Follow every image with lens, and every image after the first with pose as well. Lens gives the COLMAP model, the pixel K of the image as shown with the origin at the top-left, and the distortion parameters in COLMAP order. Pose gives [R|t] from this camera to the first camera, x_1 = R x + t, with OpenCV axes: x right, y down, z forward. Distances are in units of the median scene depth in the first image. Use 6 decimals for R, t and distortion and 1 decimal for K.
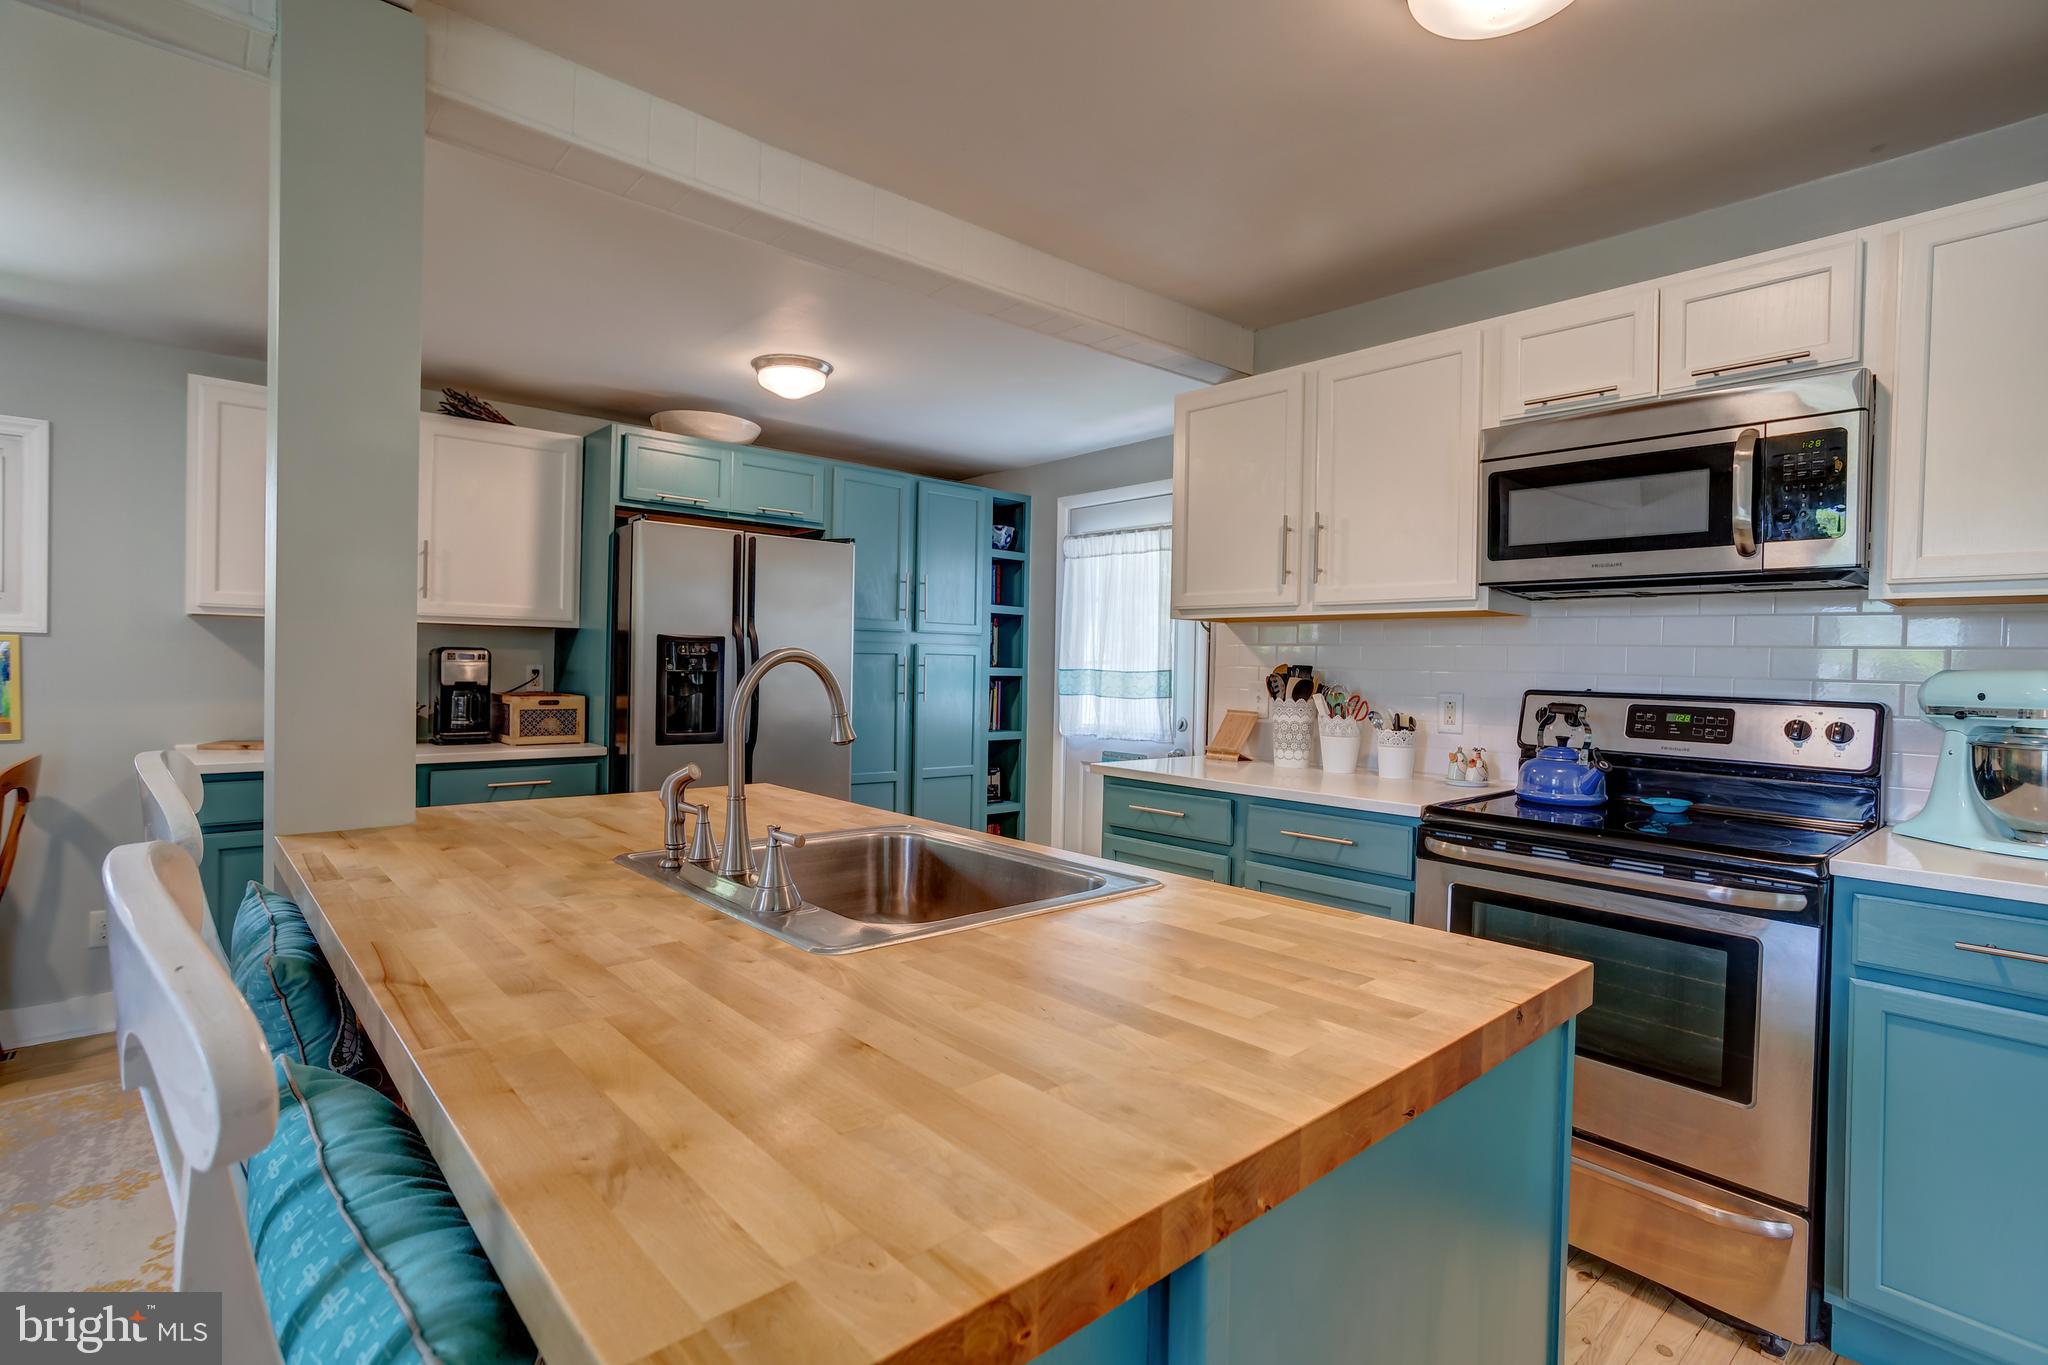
lens RADIAL K [[991.0, 0, 1004.6], [0, 991.0, 680.4], [0, 0, 1]] dist [-0.028813, 0.018210]
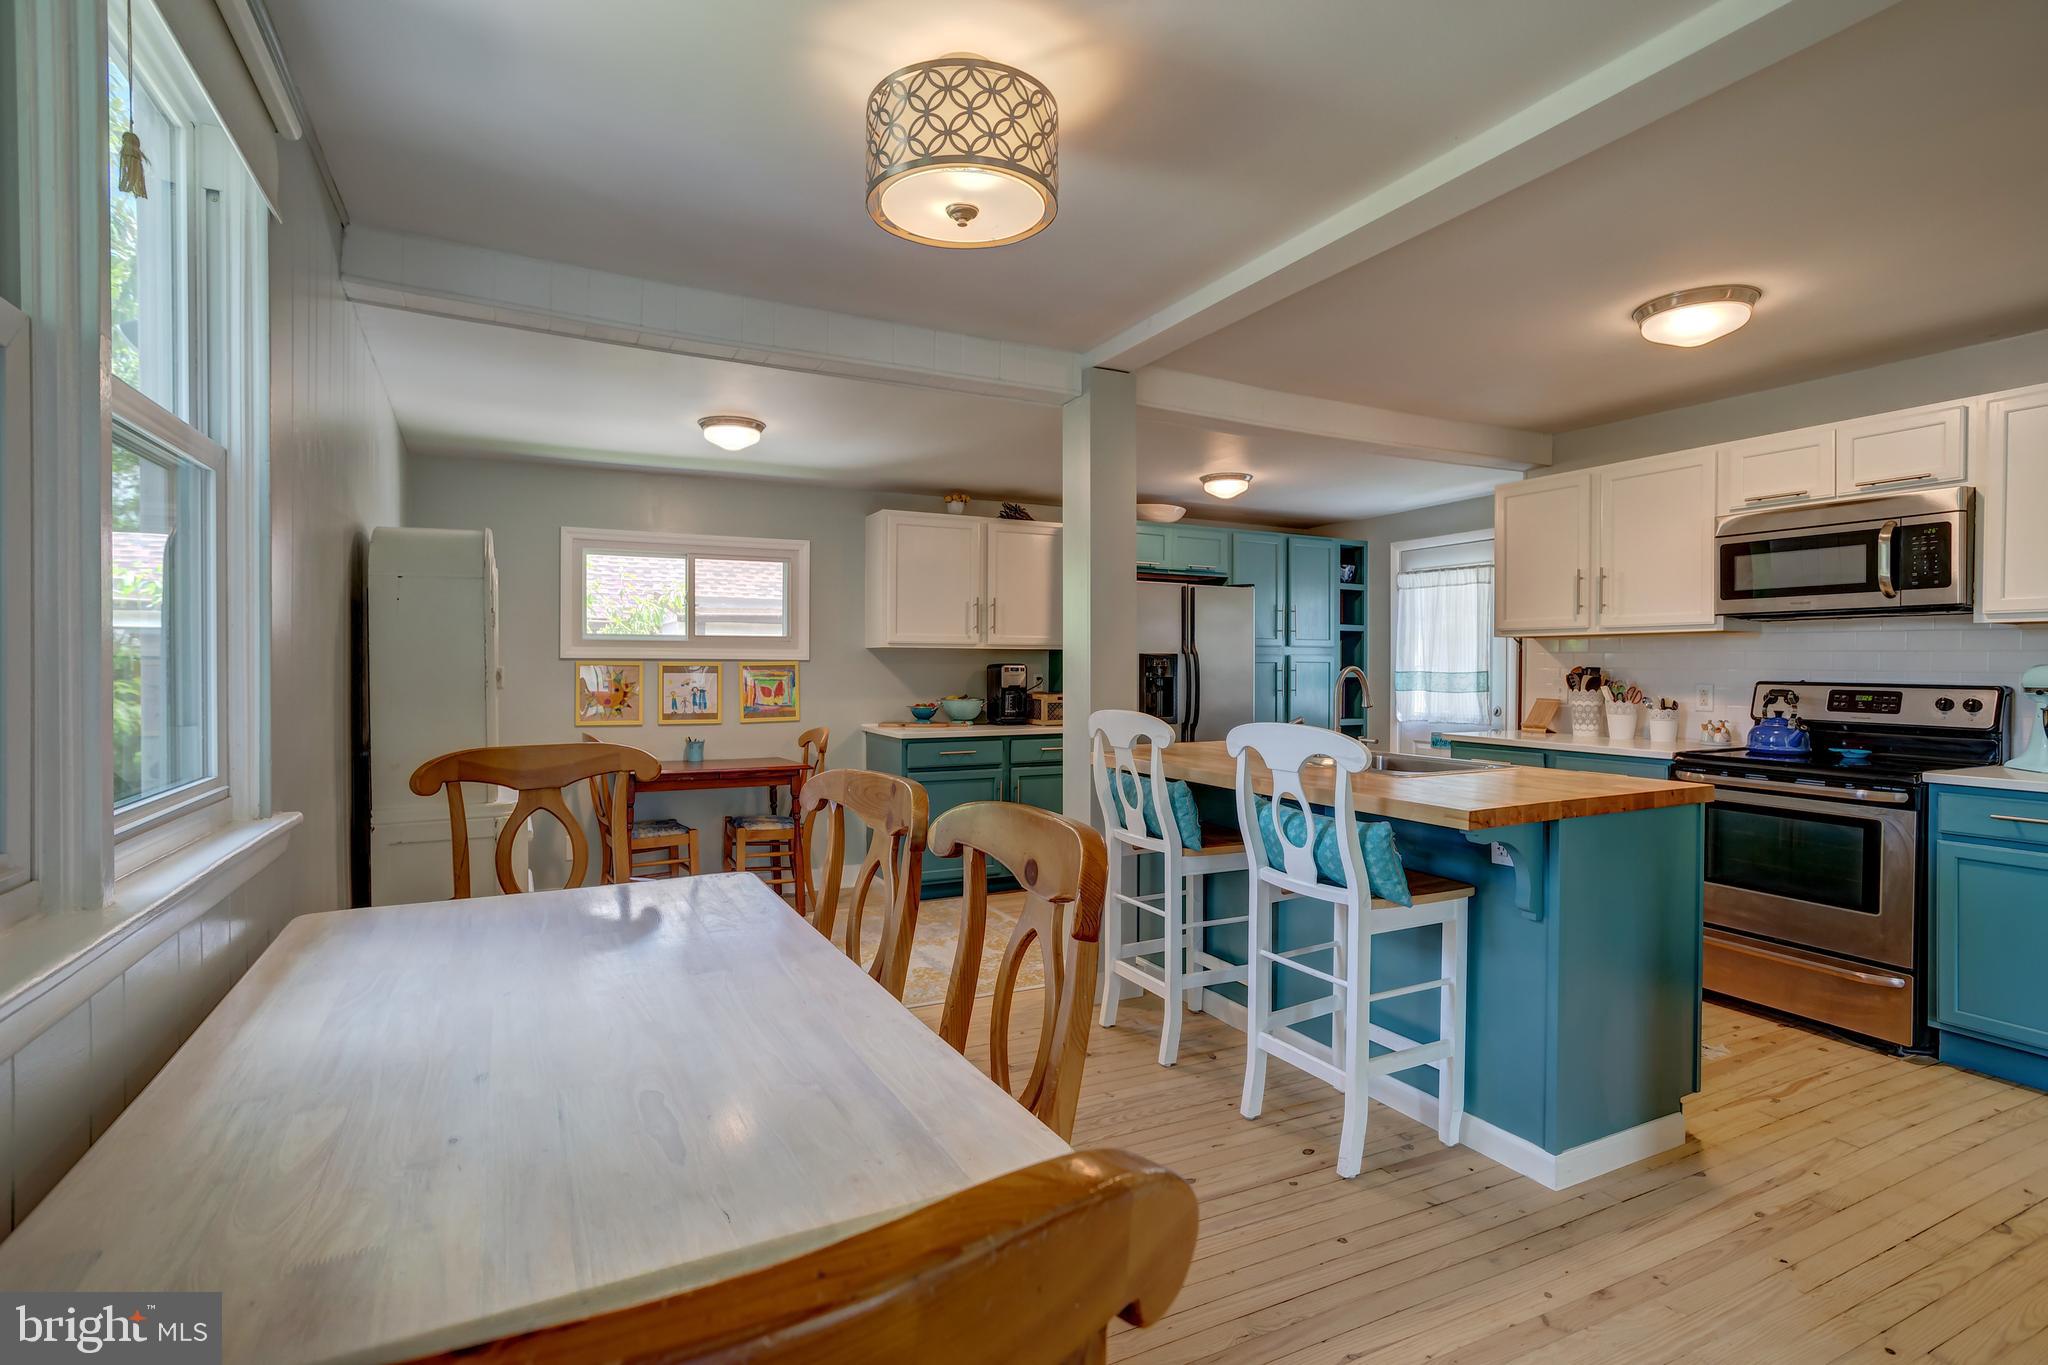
lens RADIAL K [[991.0, 0, 1010.7], [0, 991.0, 675.3], [0, 0, 1]] dist [-0.028813, 0.018210]
pose [[0.969030, -0.013941, -0.246548, -0.195422], [0.011690, 0.999876, -0.010594, 0.002565], [0.246665, 0.007383, 0.969073, -0.690393]]
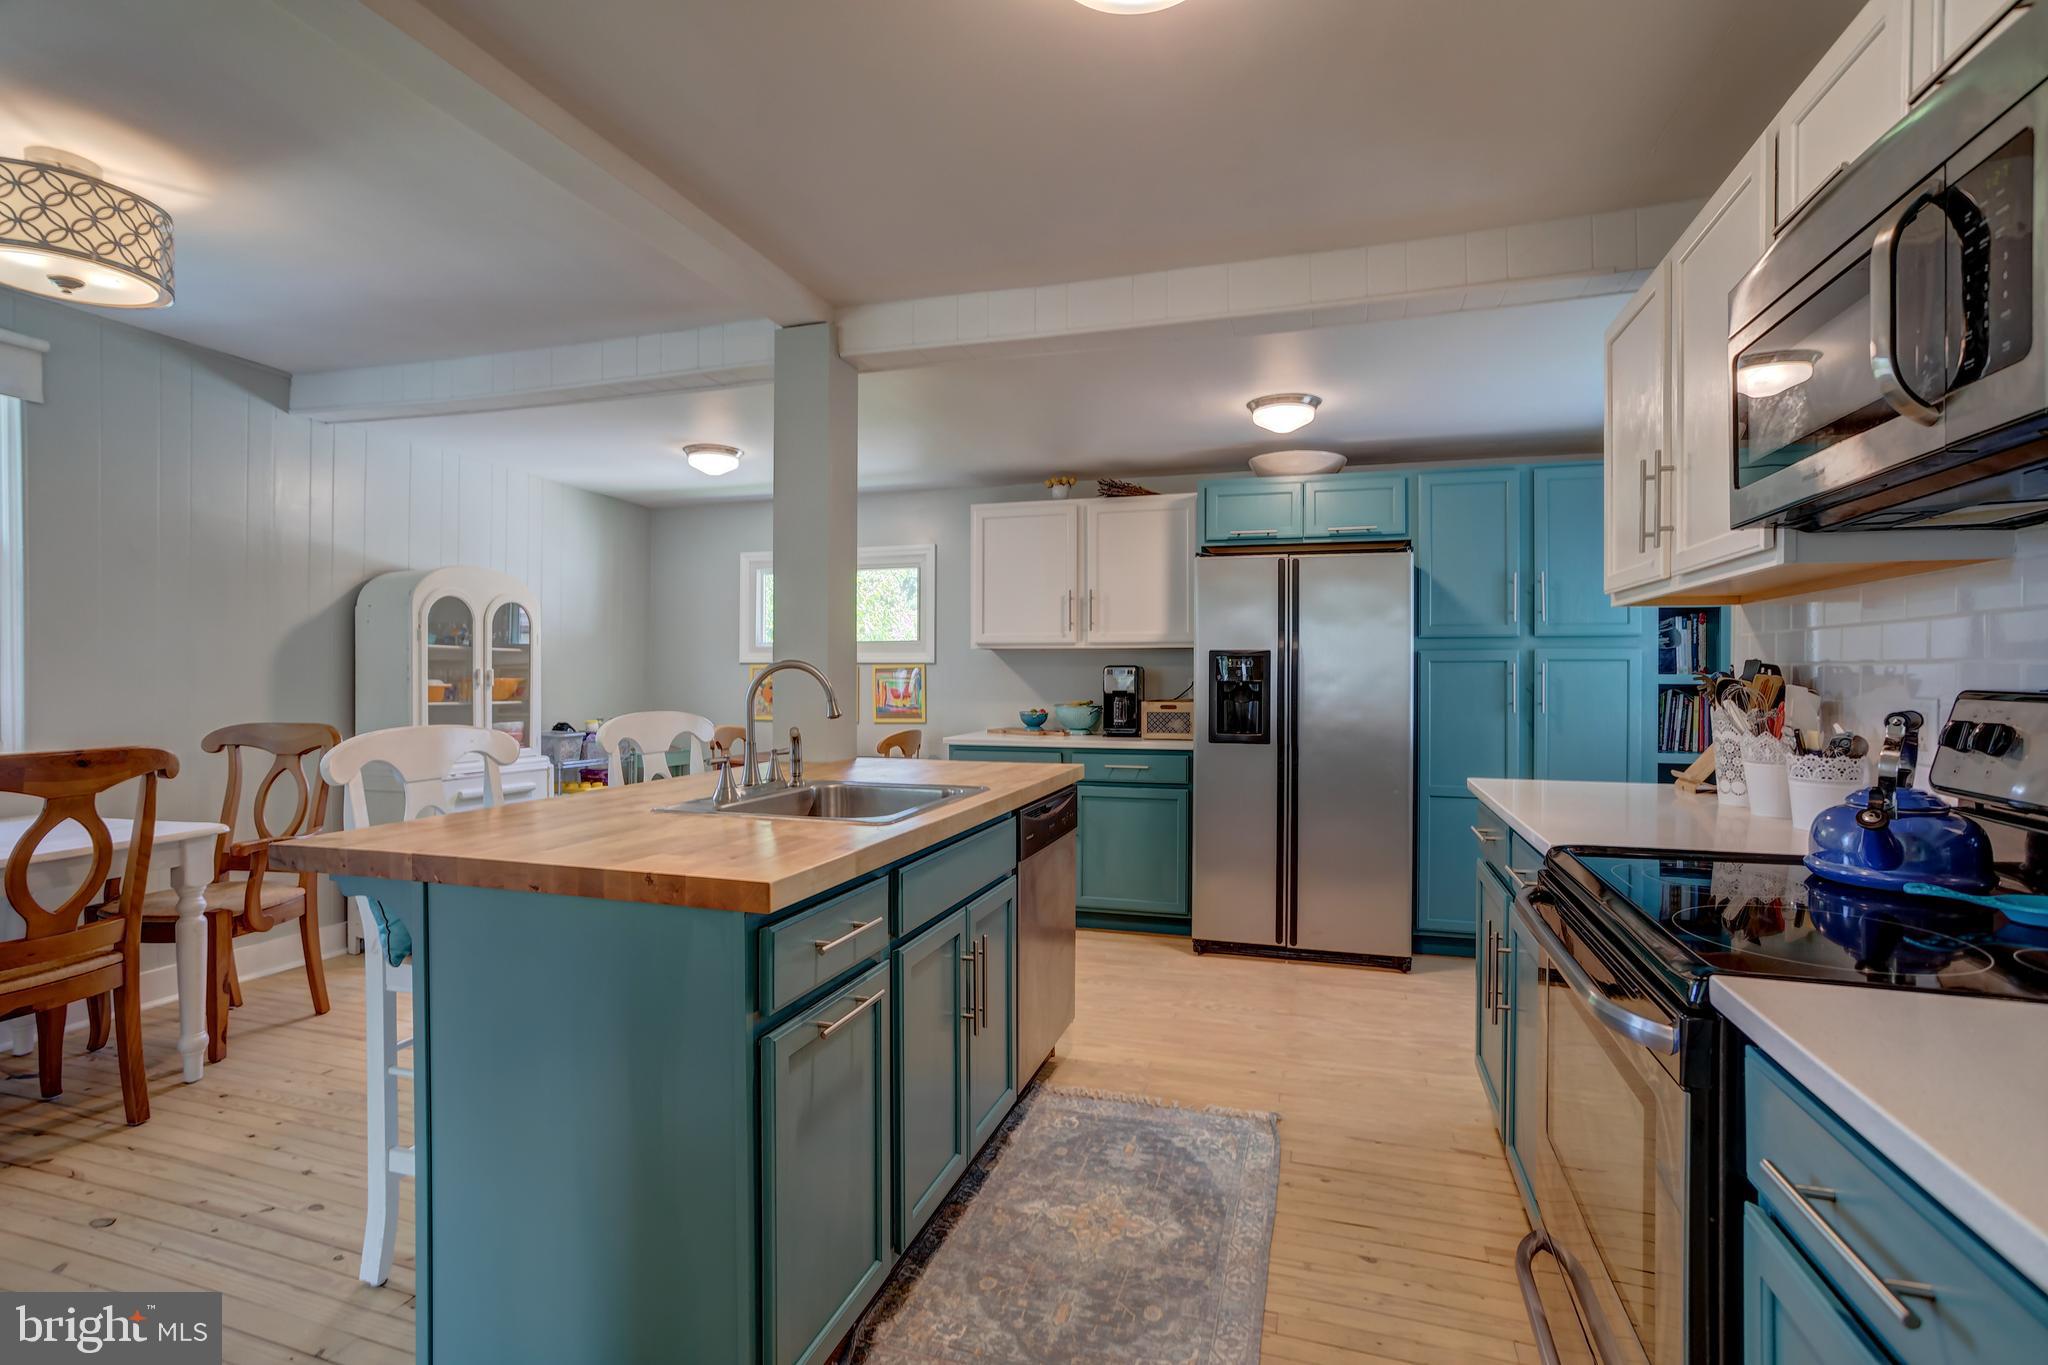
lens RADIAL K [[991.0, 0, 996.0], [0, 991.0, 677.0], [0, 0, 1]] dist [-0.028813, 0.018210]
pose [[0.498592, -0.013685, -0.866728, 0.680075], [-0.006071, 0.999796, -0.019278, 0.011735], [0.866815, 0.014874, 0.498408, 0.212703]]
